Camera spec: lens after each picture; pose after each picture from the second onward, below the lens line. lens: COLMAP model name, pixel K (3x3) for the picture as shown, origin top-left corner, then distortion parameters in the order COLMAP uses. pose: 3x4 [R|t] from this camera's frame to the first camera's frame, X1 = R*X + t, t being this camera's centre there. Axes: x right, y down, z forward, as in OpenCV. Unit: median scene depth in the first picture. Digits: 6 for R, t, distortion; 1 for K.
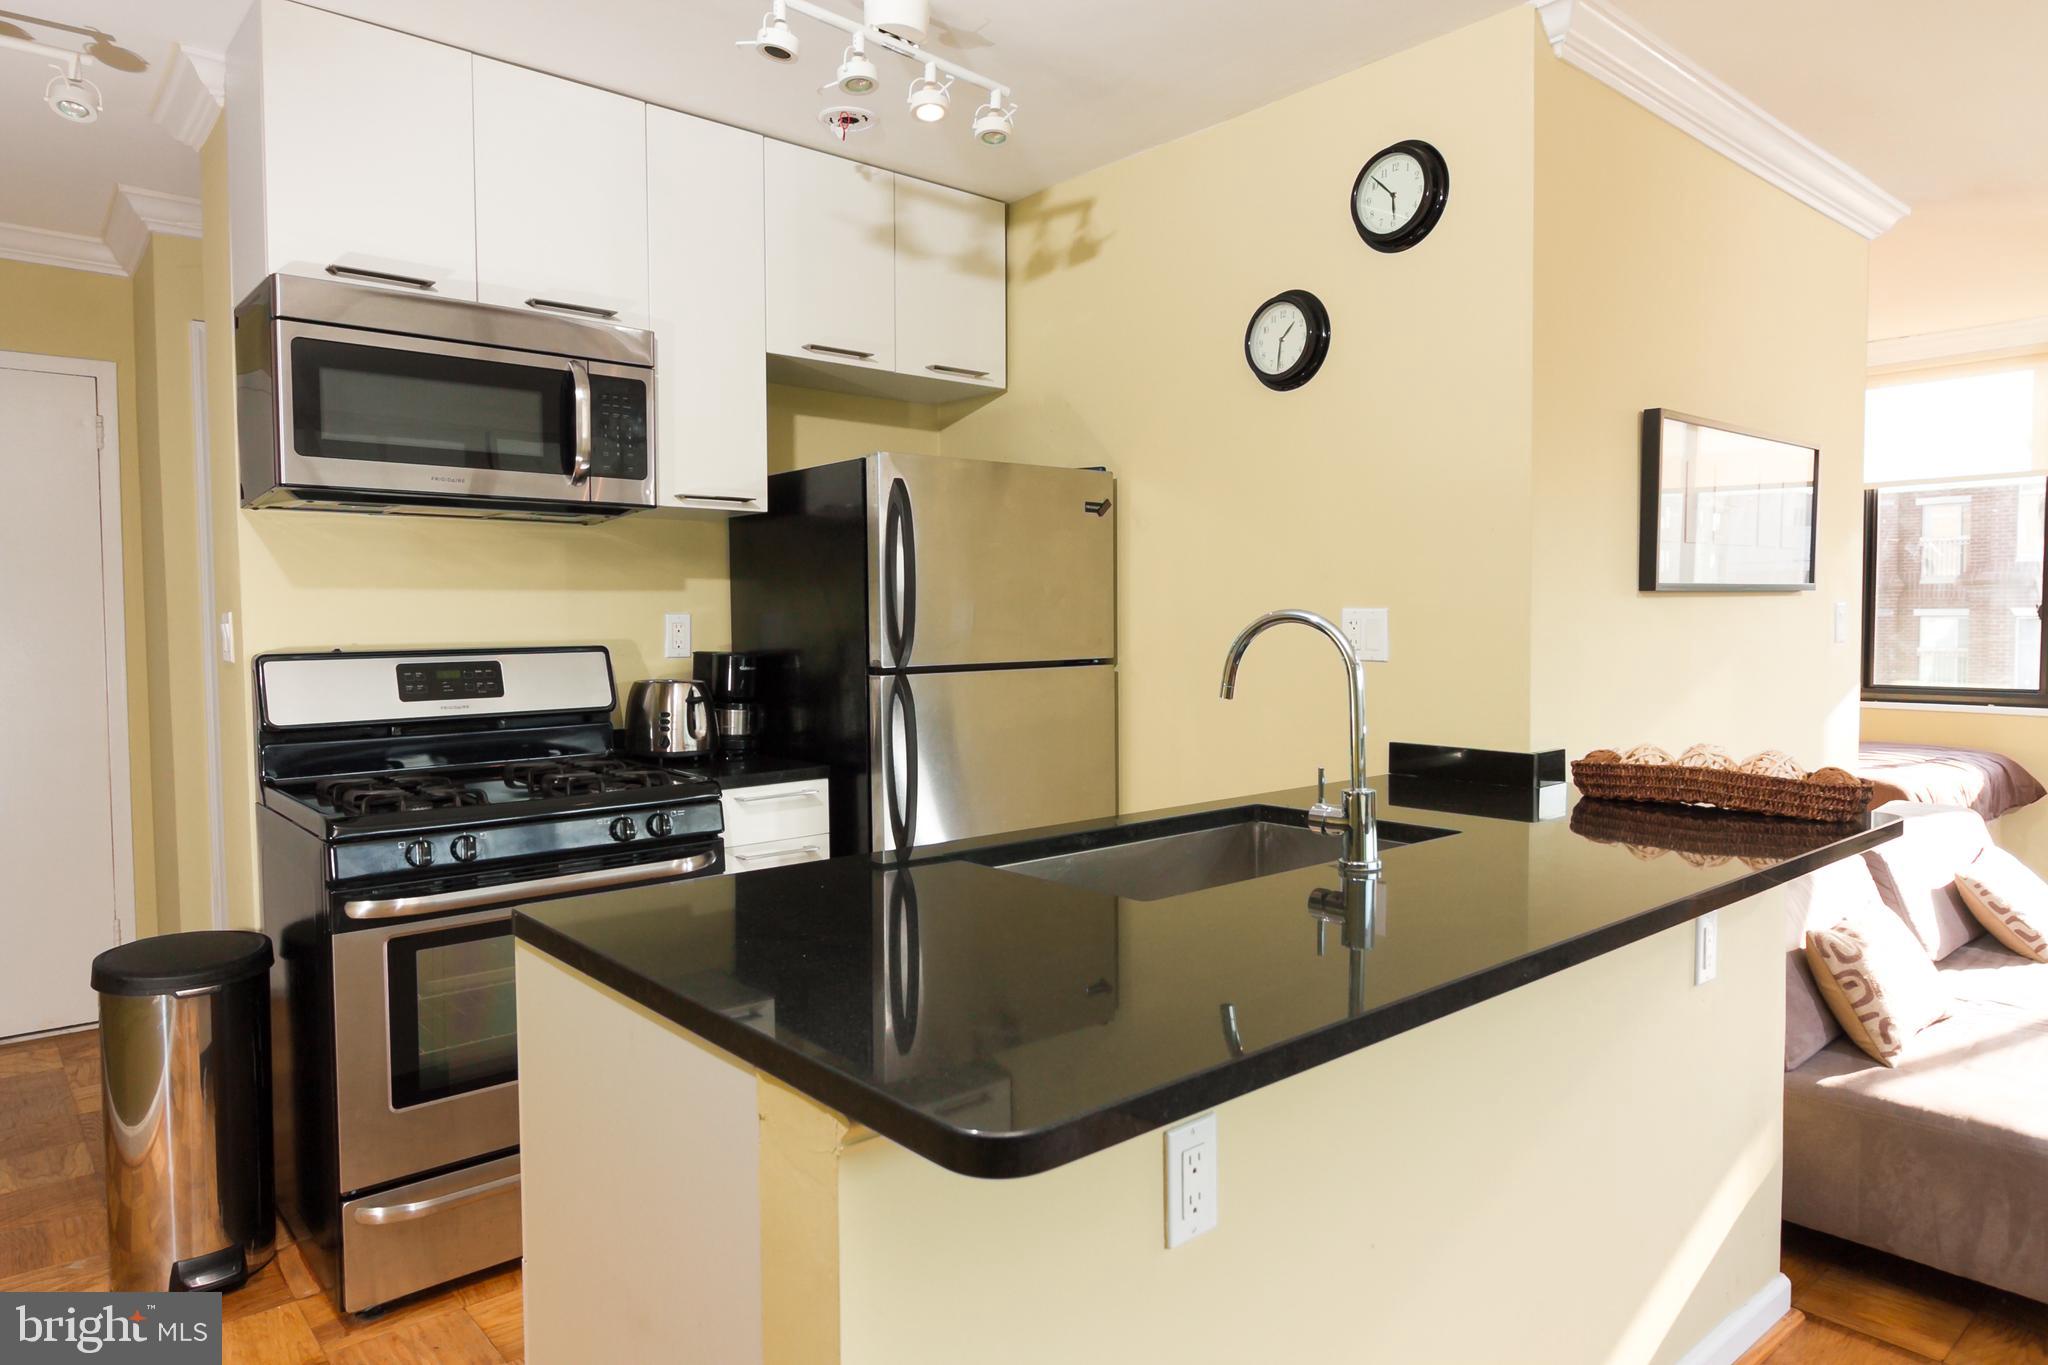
lens RADIAL K [[1266.1, 0, 1020.4], [0, 1266.1, 683.3], [0, 0, 1]] dist [-0.005981, -0.005234]
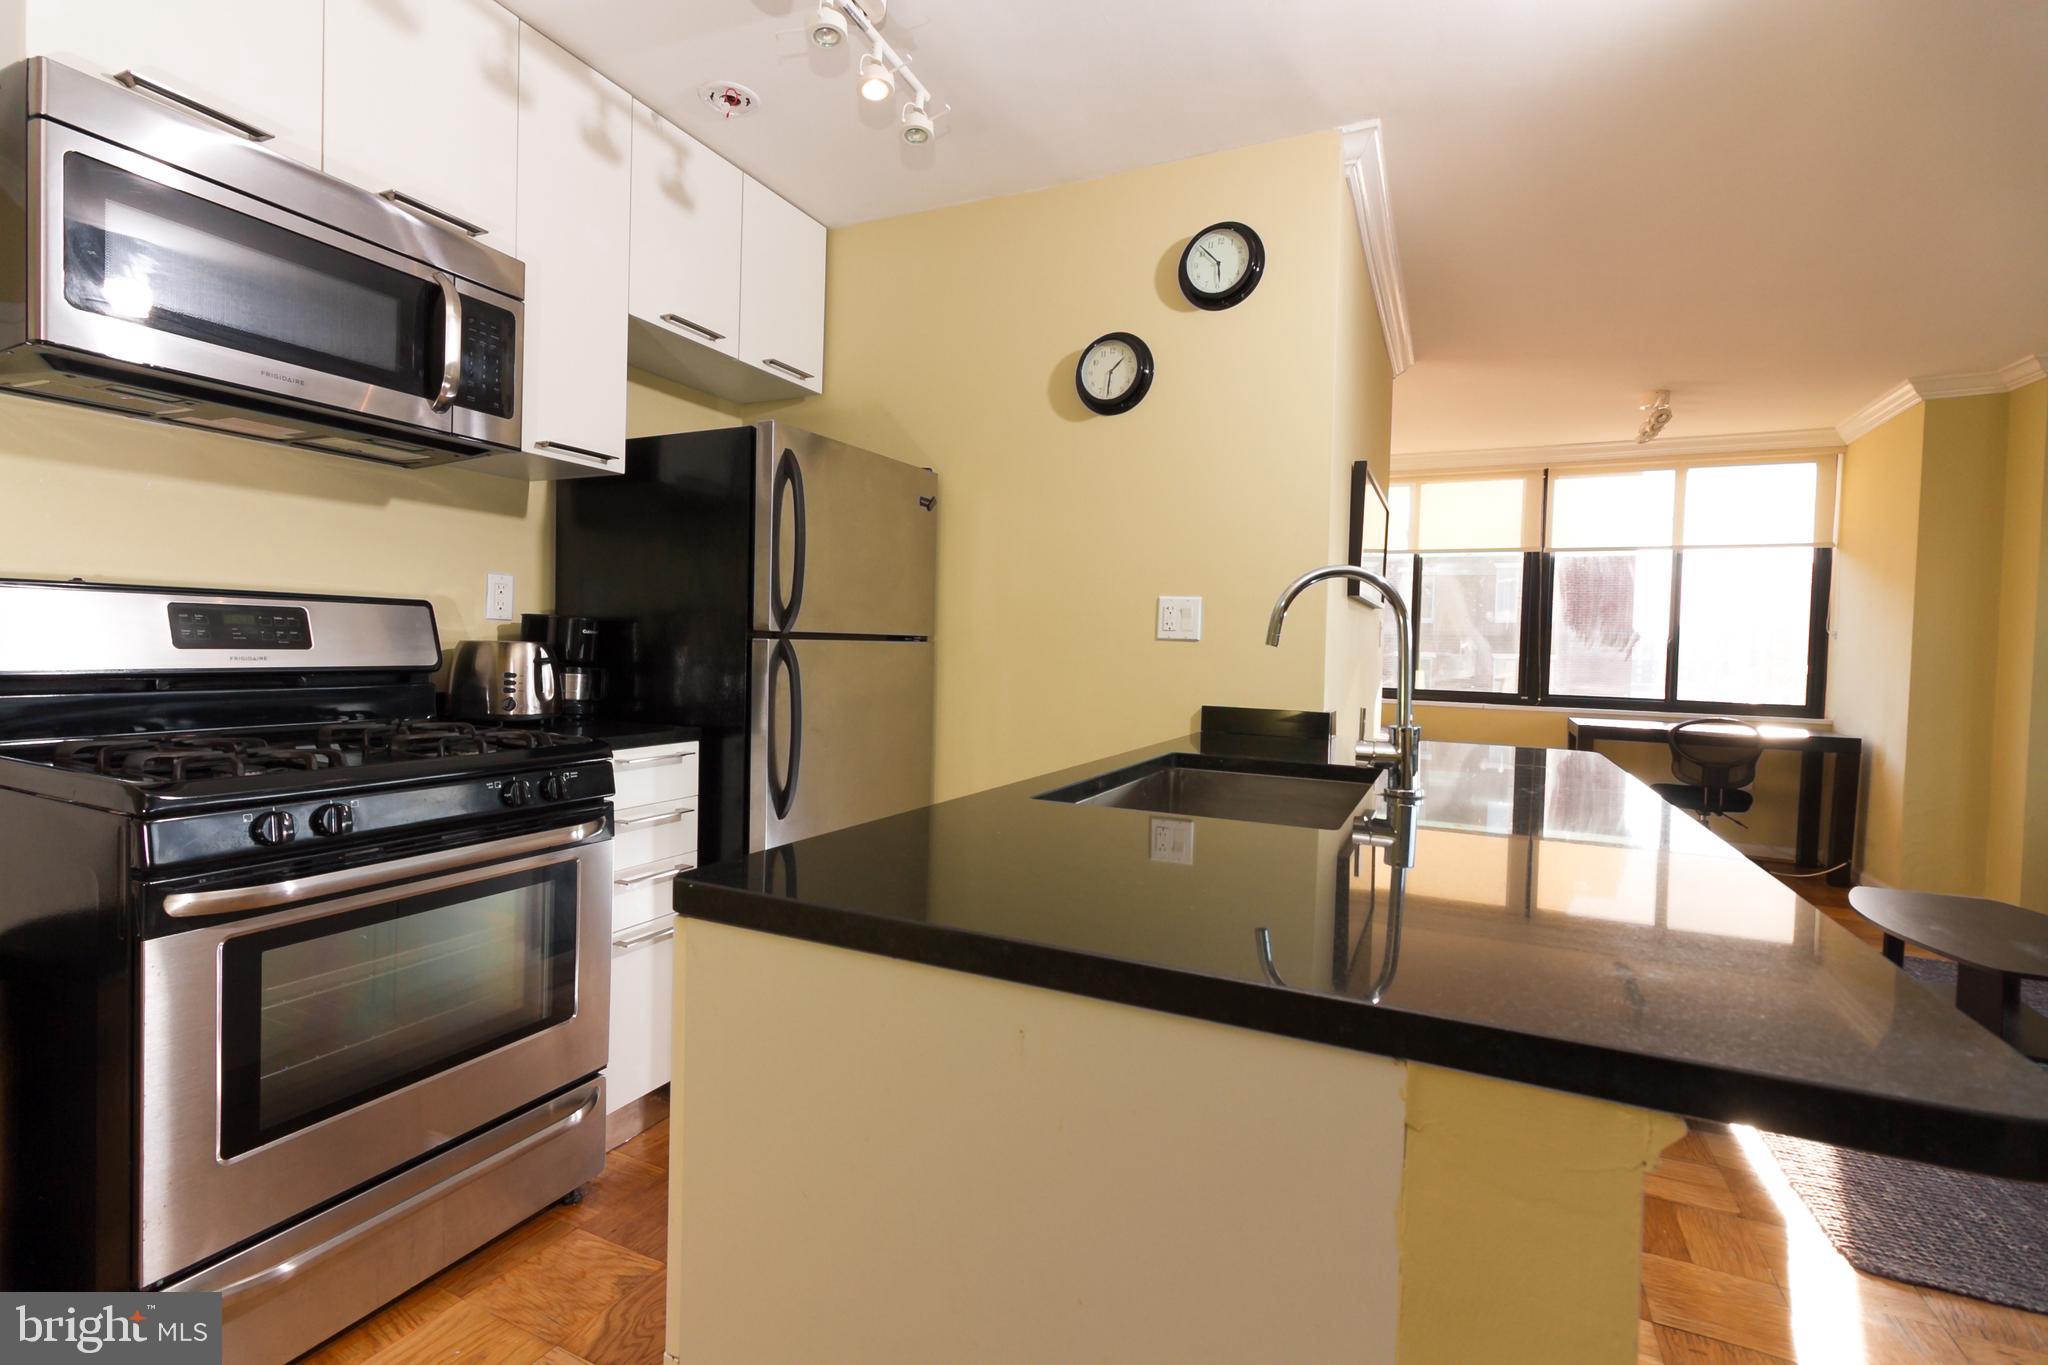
lens RADIAL K [[955.3, 0, 1011.8], [0, 955.3, 671.7], [0, 0, 1]] dist [0.003896, 0.002239]
pose [[0.916937, 0.022003, 0.398426, -0.237807], [-0.014223, 0.999646, -0.022472, 0.035448], [-0.398779, 0.014939, 0.916925, 0.211229]]
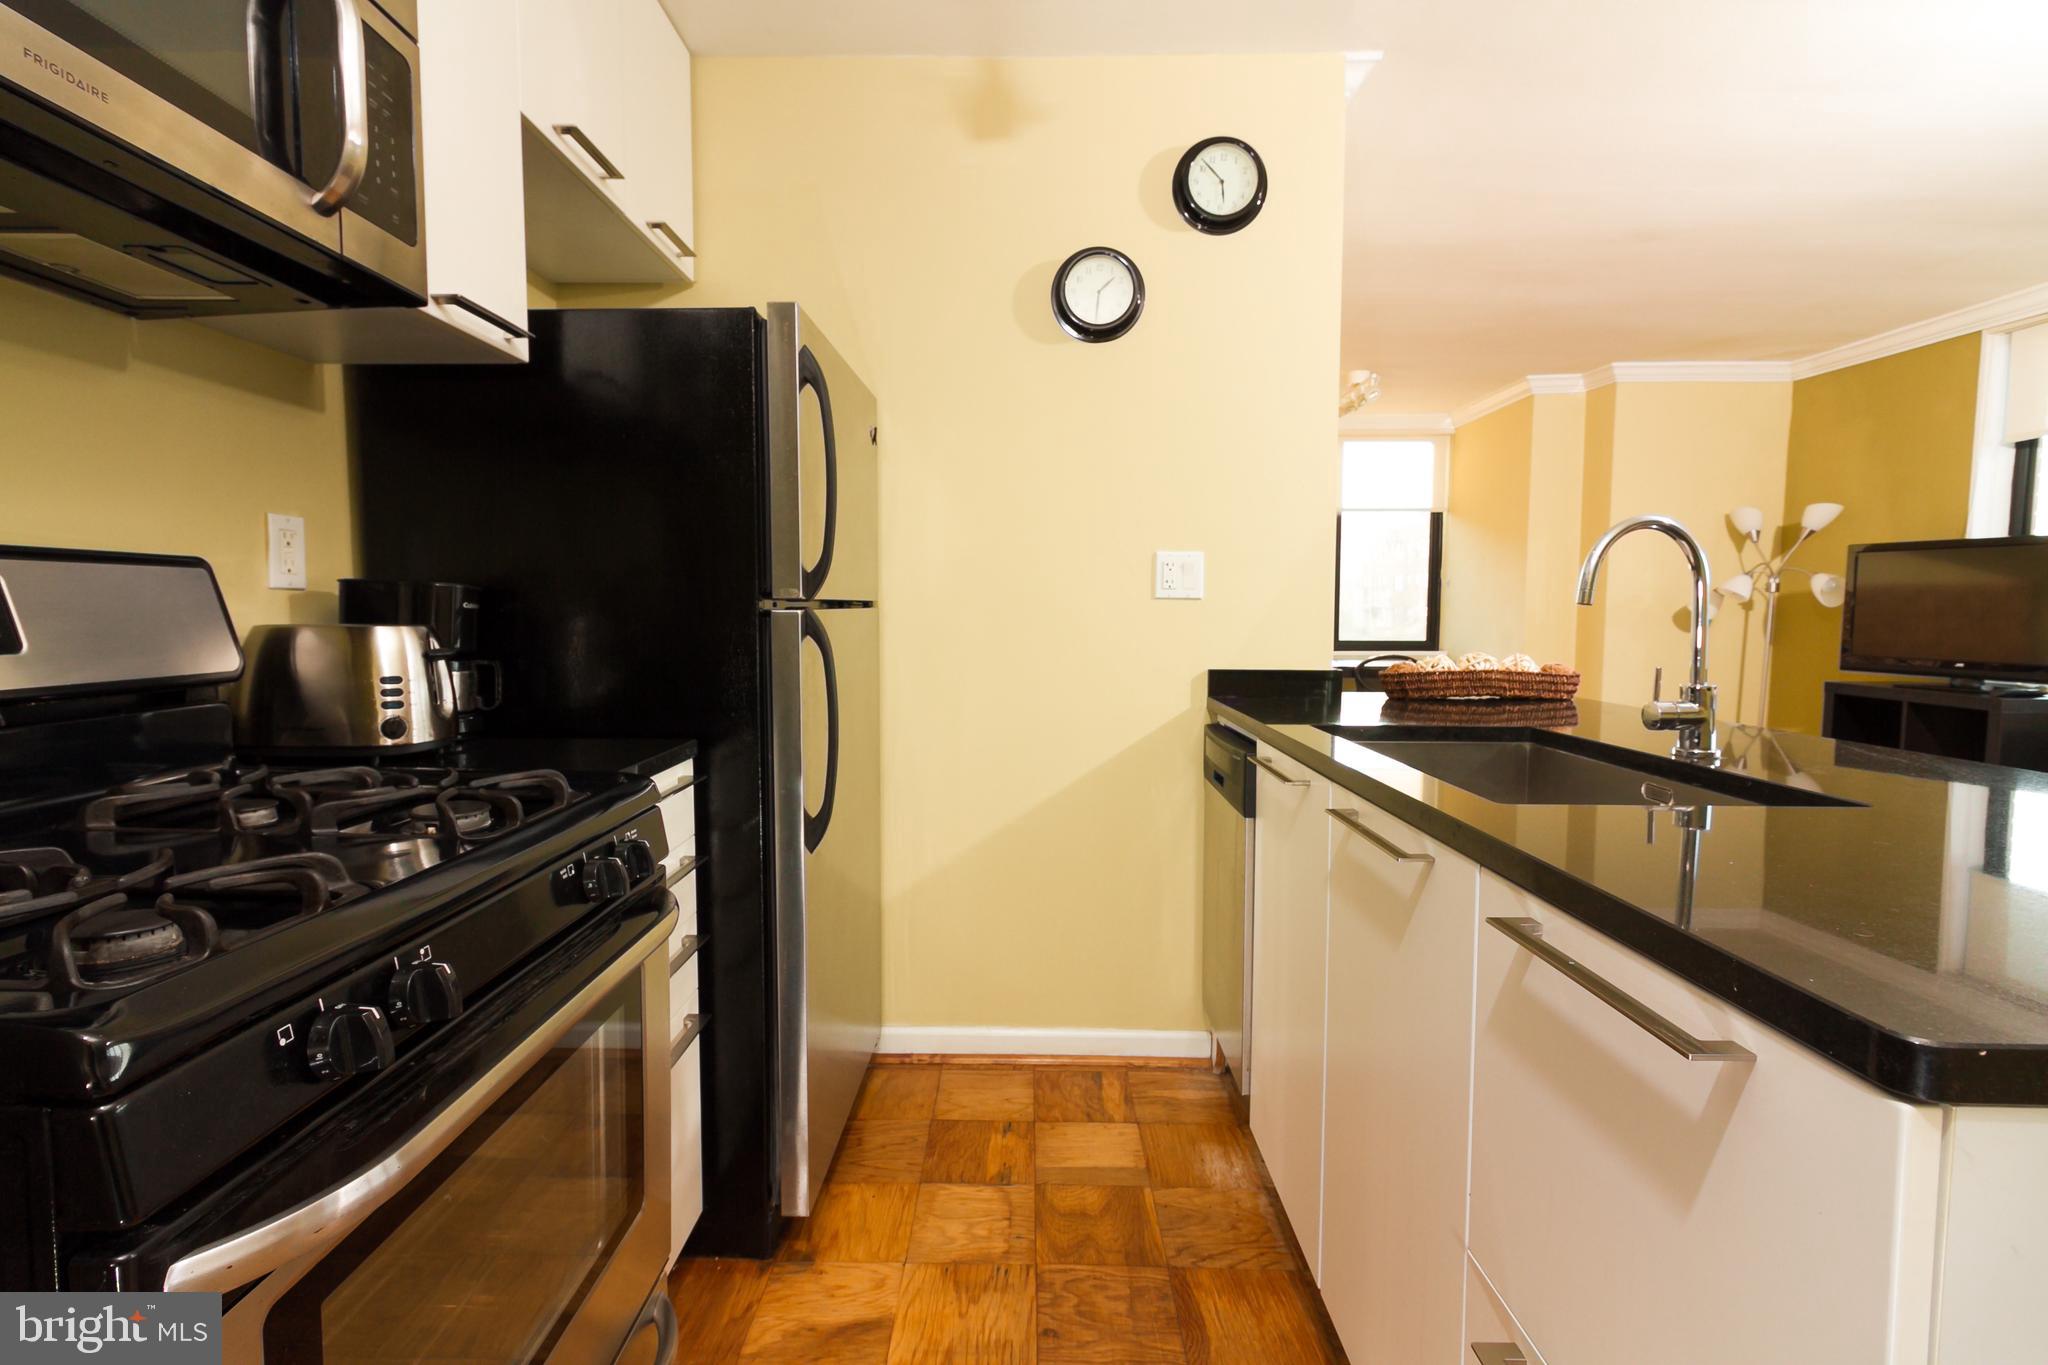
lens RADIAL K [[955.3, 0, 1015.5], [0, 955.3, 672.7], [0, 0, 1]] dist [0.003896, 0.002239]
pose [[0.661421, -0.041155, 0.748885, -0.448215], [0.031611, 0.999136, 0.026989, 0.019724], [-0.749348, 0.005822, 0.662150, 0.536523]]
